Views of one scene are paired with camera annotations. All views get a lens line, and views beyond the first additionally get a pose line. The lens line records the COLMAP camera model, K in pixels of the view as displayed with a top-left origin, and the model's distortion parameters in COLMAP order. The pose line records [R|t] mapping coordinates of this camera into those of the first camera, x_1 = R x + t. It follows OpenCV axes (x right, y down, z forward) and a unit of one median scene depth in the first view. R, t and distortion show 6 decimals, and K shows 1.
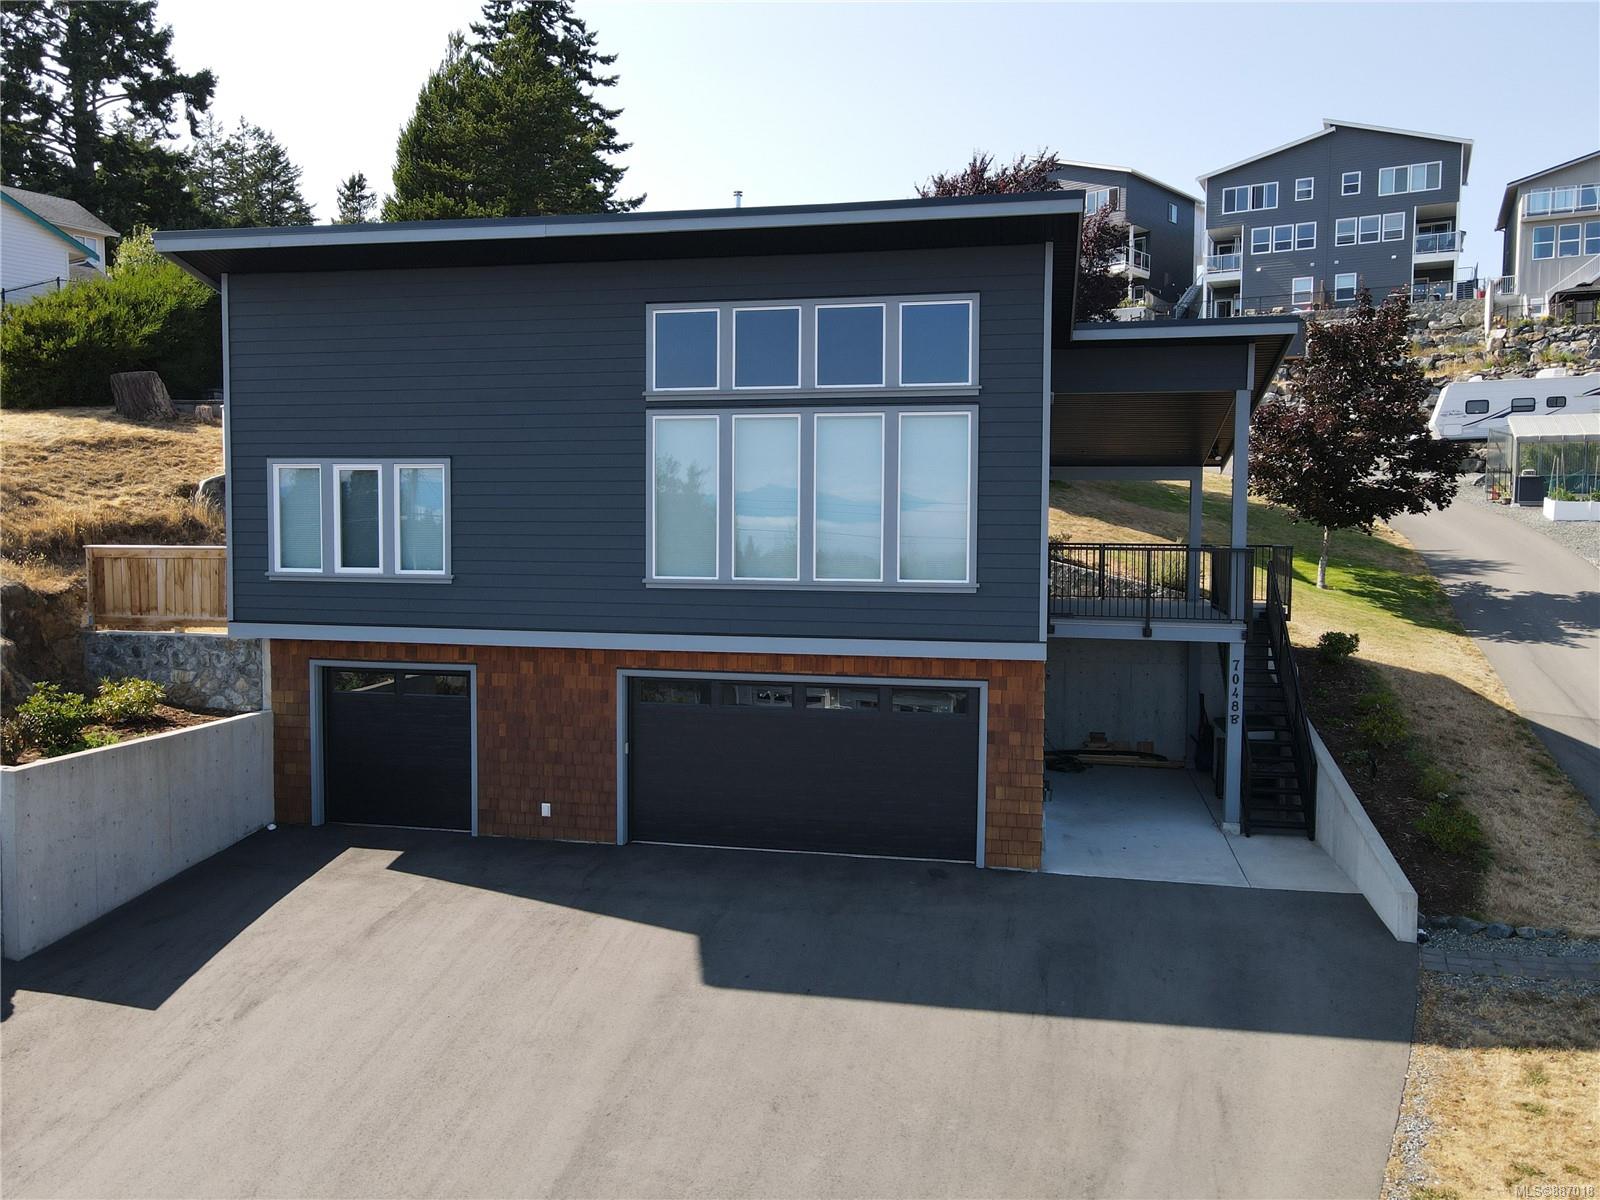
lens RADIAL K [[1171.5, 0, 801.8], [0, 1171.5, 597.5], [0, 0, 1]] dist [0.012744, 0.005669]
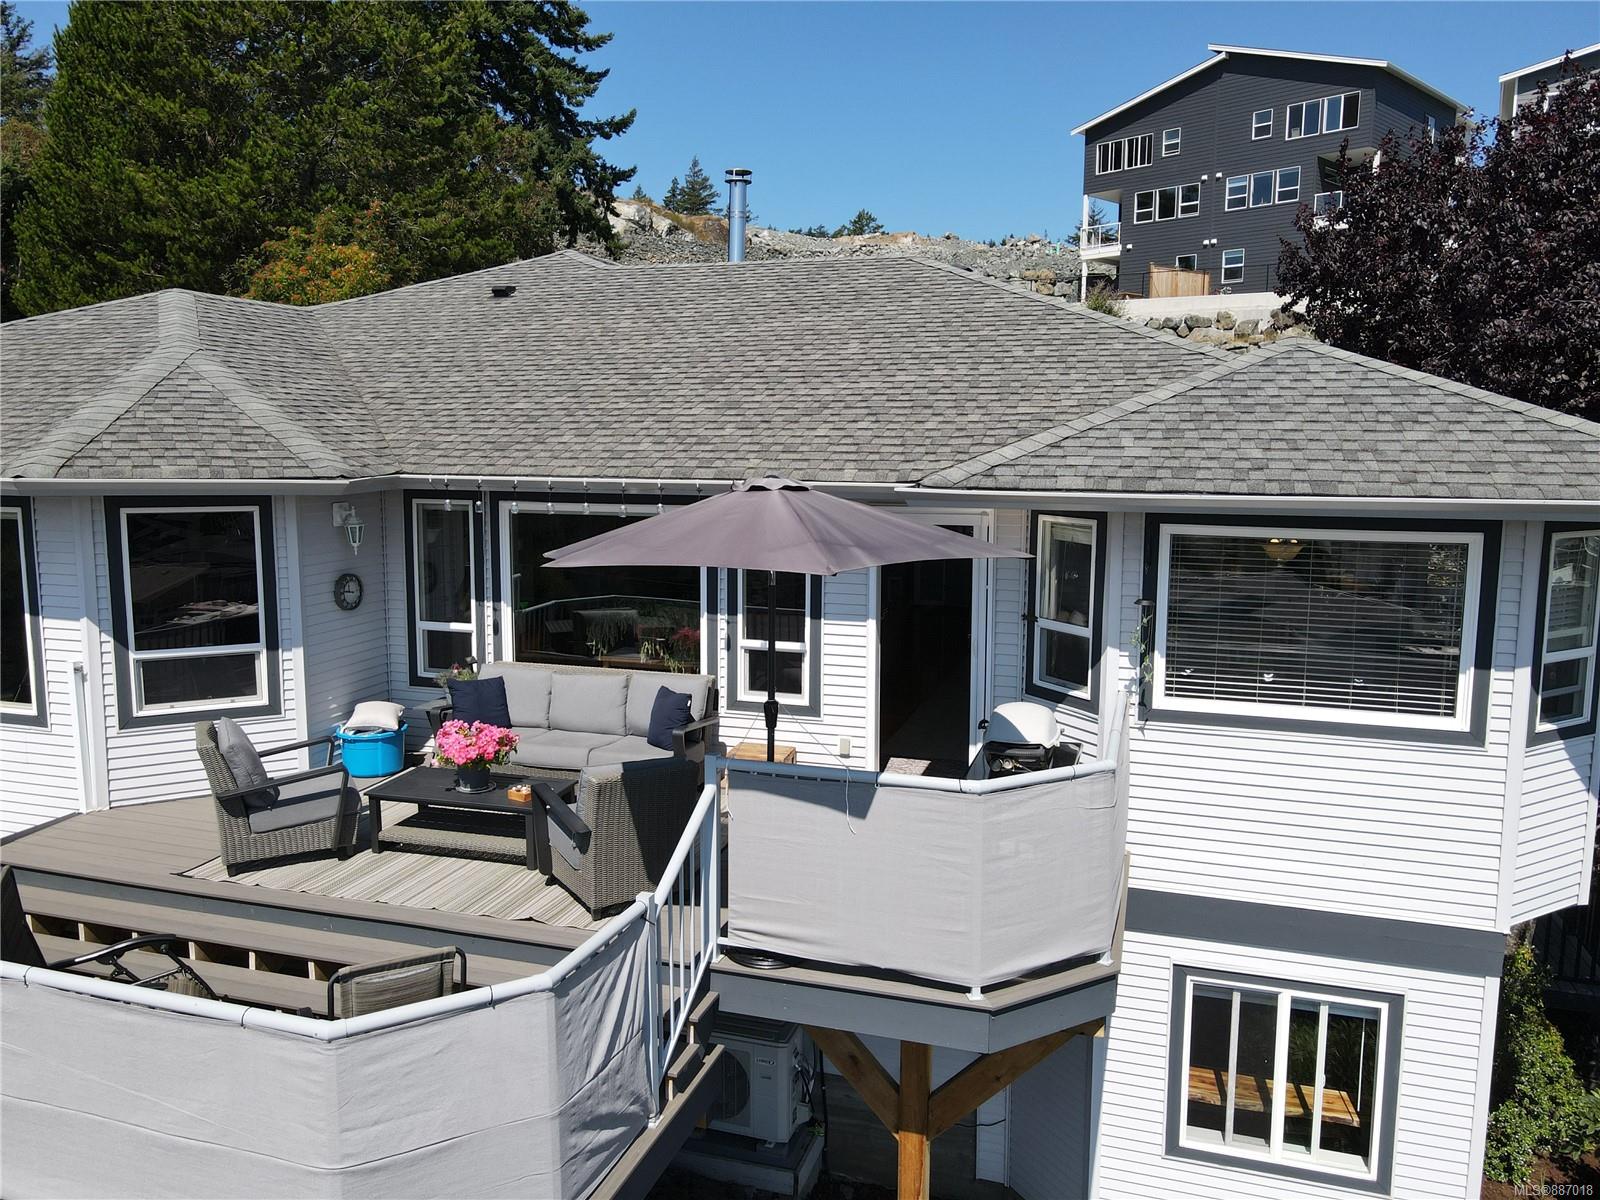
lens RADIAL K [[1169.3, 0, 800.0], [0, 1169.3, 600.0], [0, 0, 1]] dist [0.010955, 0.008946]
pose [[0.999223, 0.002412, -0.039347, -0.054373], [0.000762, 0.996758, 0.080457, -0.605759], [0.039414, -0.080425, 0.995981, 1.579941]]
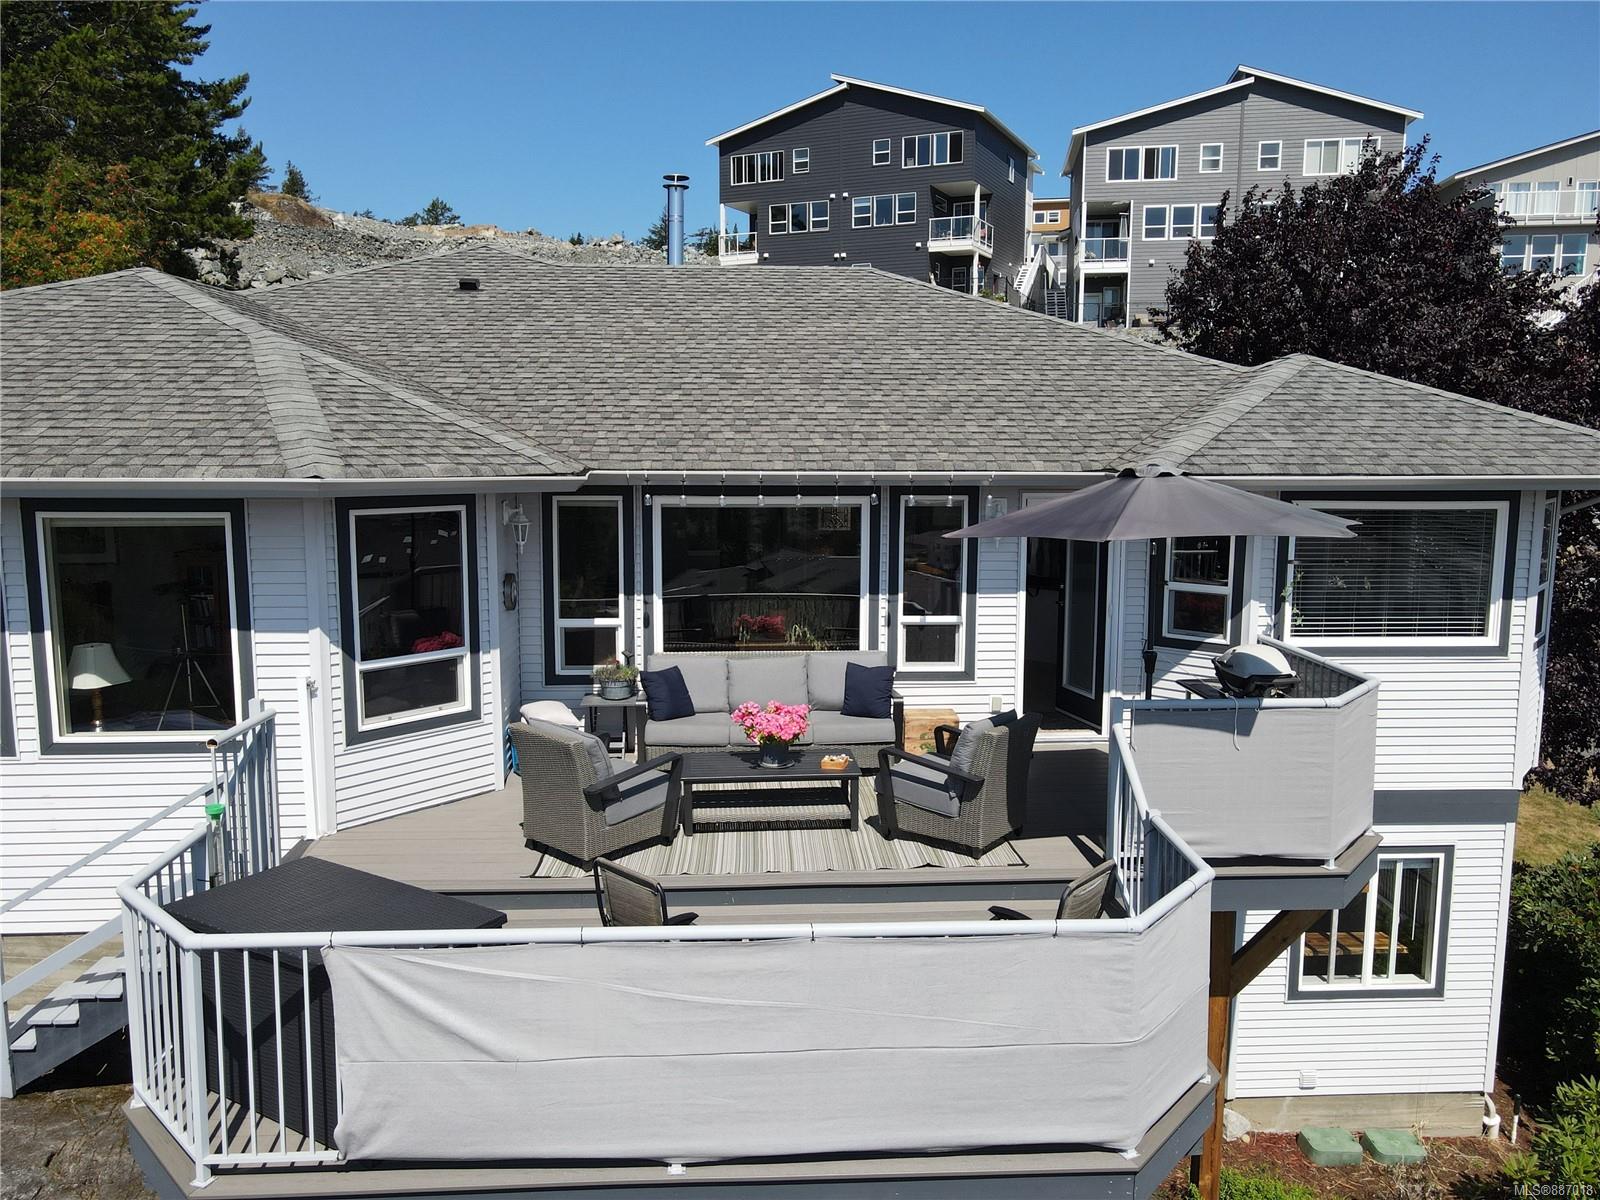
lens RADIAL K [[1171.5, 0, 801.8], [0, 1171.5, 597.5], [0, 0, 1]] dist [0.012744, 0.005669]
pose [[0.947594, -0.048023, 0.315848, -0.345442], [0.022675, 0.996254, 0.083445, -0.604742], [-0.318672, -0.071910, 0.945133, 1.566367]]
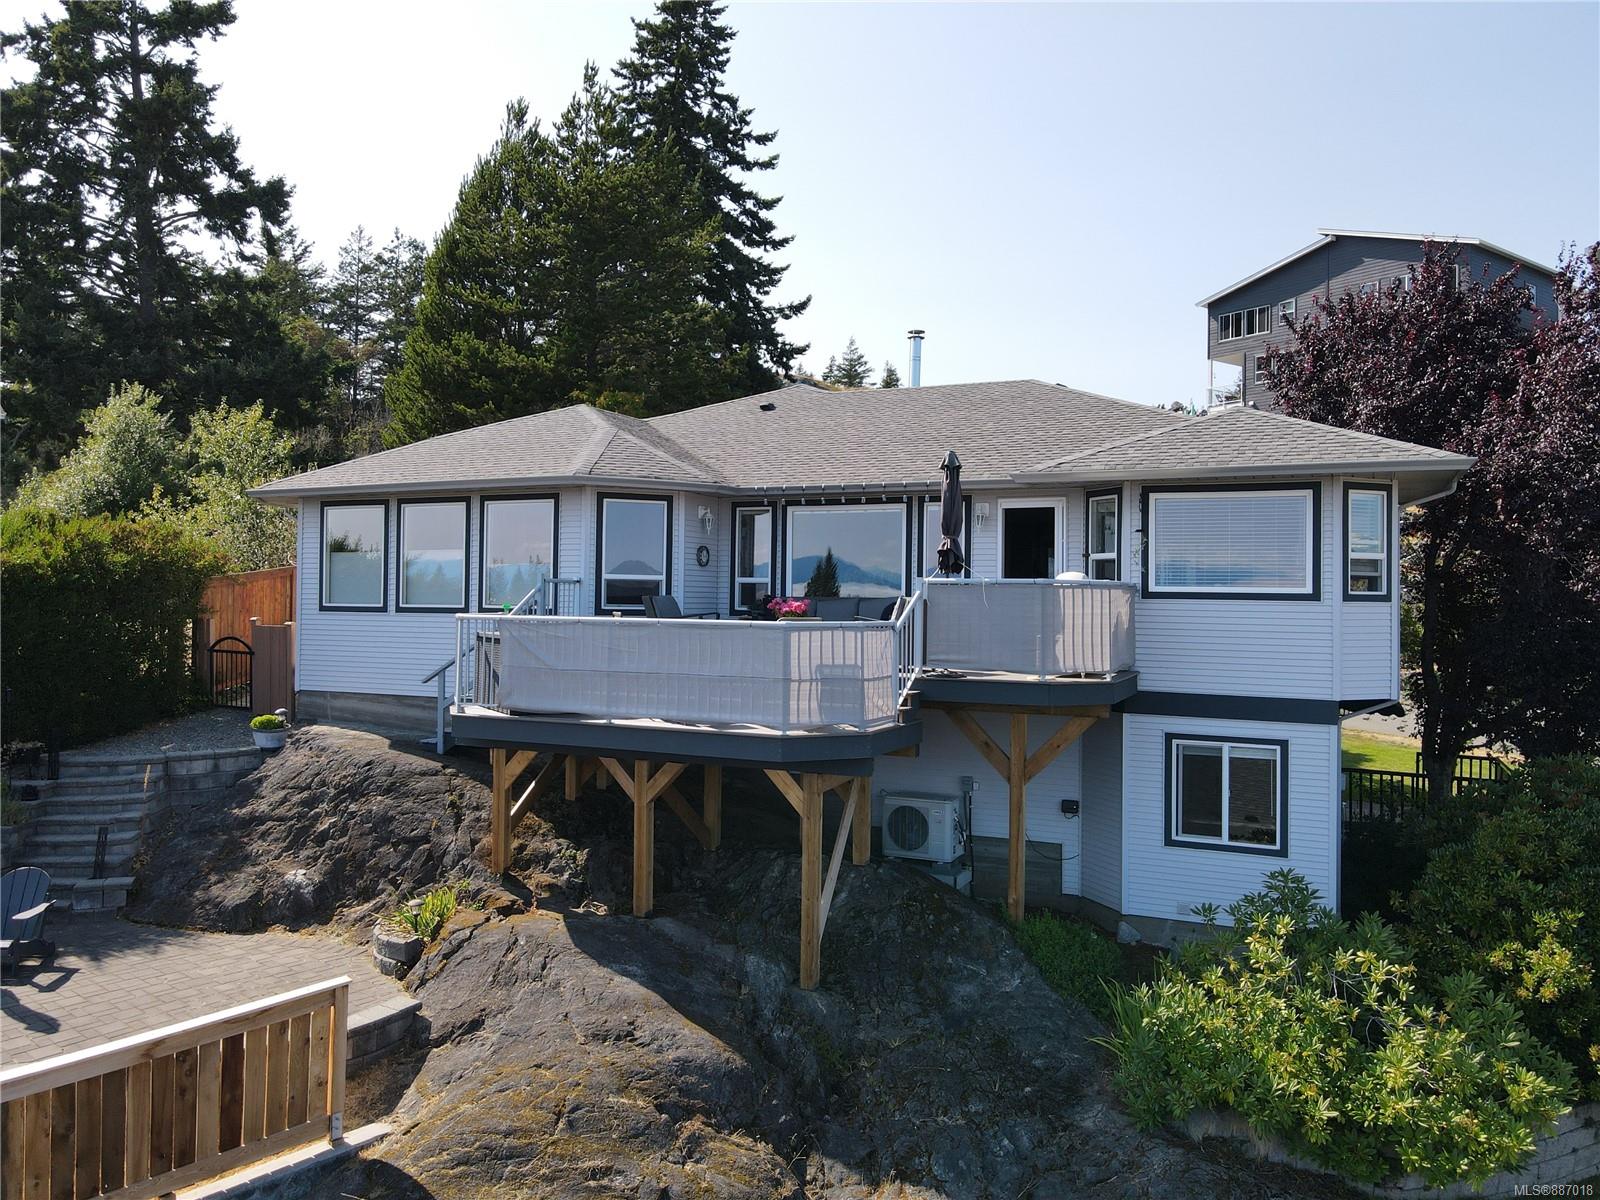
lens RADIAL K [[1171.5, 0, 801.8], [0, 1171.5, 597.5], [0, 0, 1]] dist [0.012744, 0.005669]
pose [[0.986856, 0.003184, -0.161571, -0.046746], [-0.013402, 0.997974, -0.062193, -0.464042], [0.161046, 0.063541, 0.984899, 1.145542]]
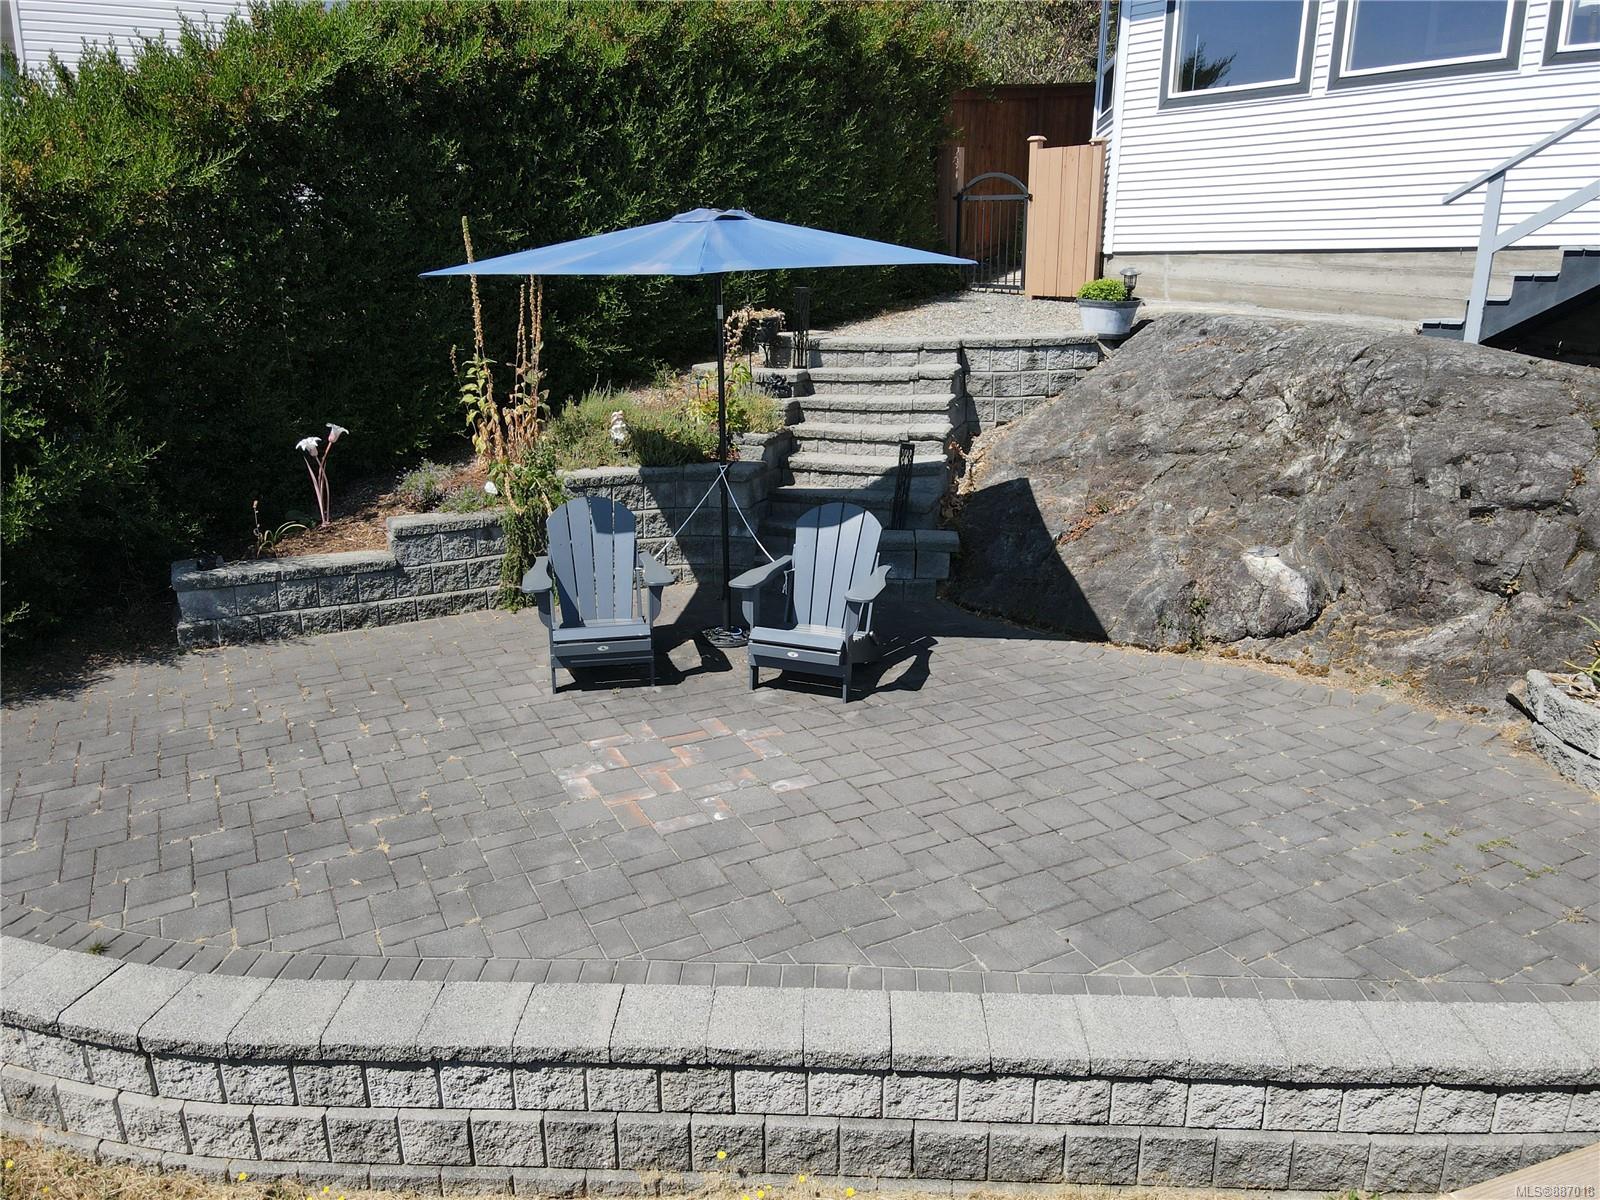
lens RADIAL K [[1155.3, 0, 821.1], [0, 1155.3, 594.1], [0, 0, 1]] dist [0.007333, 0.002901]
pose [[0.842133, 0.145262, -0.519338, -0.456484], [-0.033633, 0.975310, 0.218262, -0.386789], [0.538221, -0.166338, 0.826226, 1.485578]]
